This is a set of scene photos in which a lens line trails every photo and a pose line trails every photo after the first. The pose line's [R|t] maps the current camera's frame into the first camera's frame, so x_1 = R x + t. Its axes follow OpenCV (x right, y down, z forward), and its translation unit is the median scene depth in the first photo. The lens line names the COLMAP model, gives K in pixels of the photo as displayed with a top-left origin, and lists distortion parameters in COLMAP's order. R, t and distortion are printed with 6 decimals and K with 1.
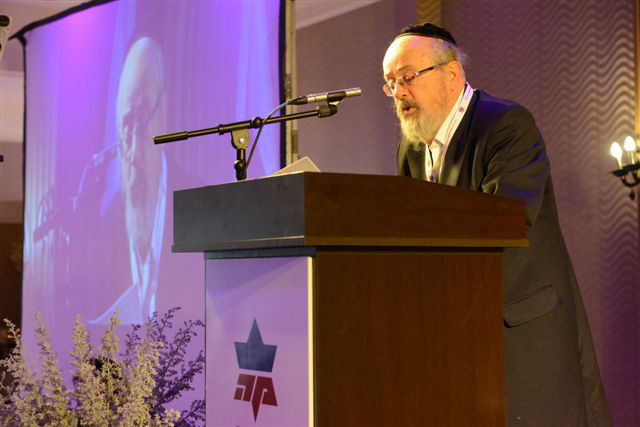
lens RADIAL K [[1299.8, 0, 321.1], [0, 1299.8, 209.7], [0, 0, 1]] dist [0.160222, 0.000000]
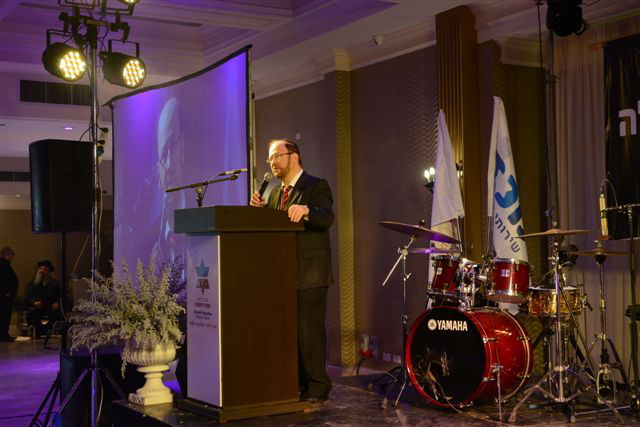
lens RADIAL K [[1025.4, 0, 319.4], [0, 1025.4, 218.2], [0, 0, 1]] dist [0.221349, 0.000000]
pose [[0.999625, -0.011910, -0.024644, 0.227942], [0.012557, 0.999576, 0.026286, -0.048526], [0.024321, -0.026586, 0.999351, -1.048797]]
